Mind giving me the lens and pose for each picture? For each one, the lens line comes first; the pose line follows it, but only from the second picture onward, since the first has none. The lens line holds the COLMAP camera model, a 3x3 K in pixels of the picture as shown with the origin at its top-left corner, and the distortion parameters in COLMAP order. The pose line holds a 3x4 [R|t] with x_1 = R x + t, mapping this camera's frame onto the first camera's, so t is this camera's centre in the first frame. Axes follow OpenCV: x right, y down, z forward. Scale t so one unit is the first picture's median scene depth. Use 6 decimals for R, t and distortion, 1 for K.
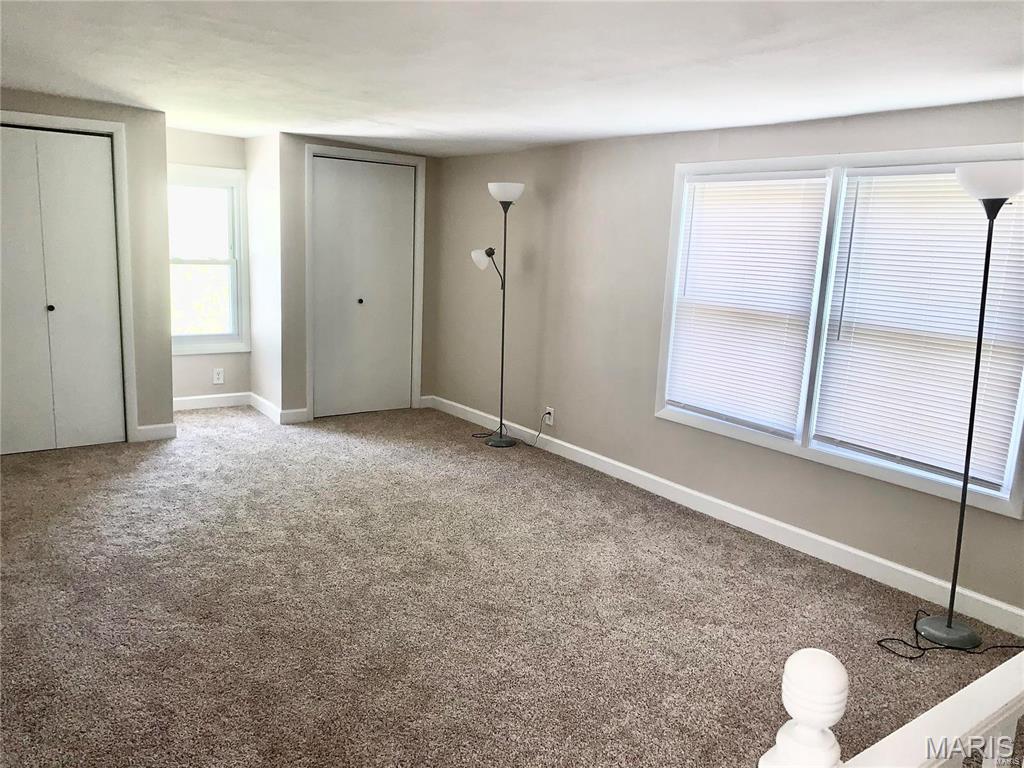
lens RADIAL K [[782.2, 0, 512.0], [0, 782.2, 384.0], [0, 0, 1]] dist [-0.000763, -0.002352]
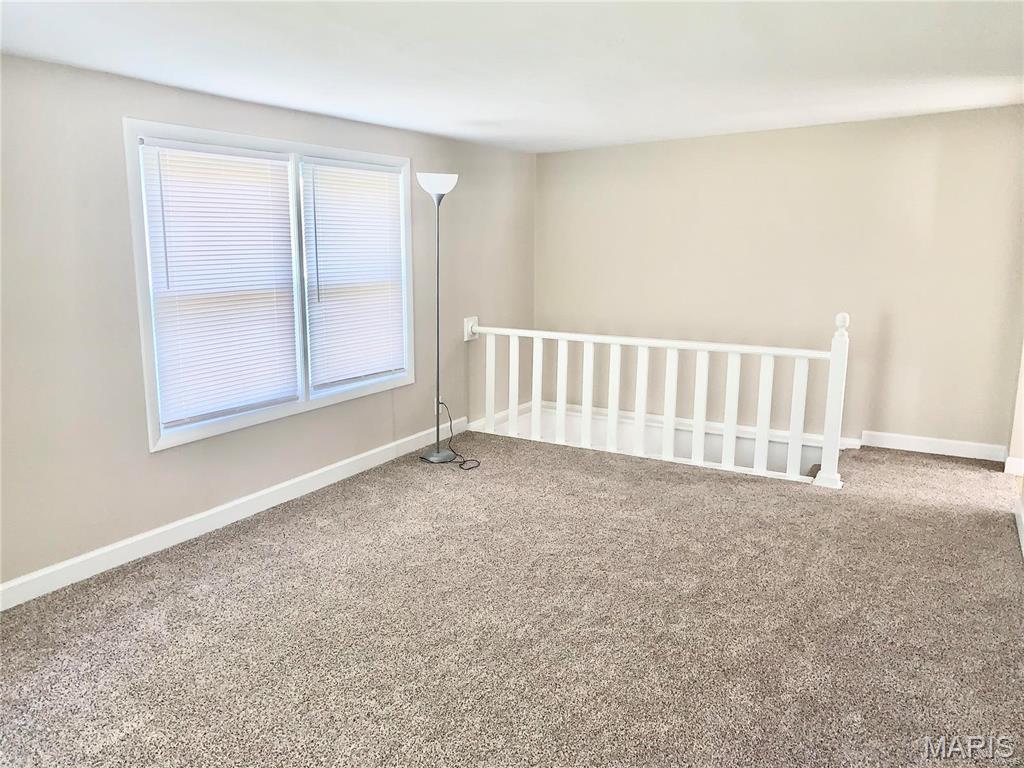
lens RADIAL K [[782.2, 0, 512.0], [0, 782.2, 384.0], [0, 0, 1]] dist [-0.000763, -0.002352]
pose [[-0.410870, -0.219555, 0.884862, -0.740313], [0.144128, 0.942722, 0.300835, -0.238671], [-0.900229, 0.251137, -0.355692, 1.117521]]
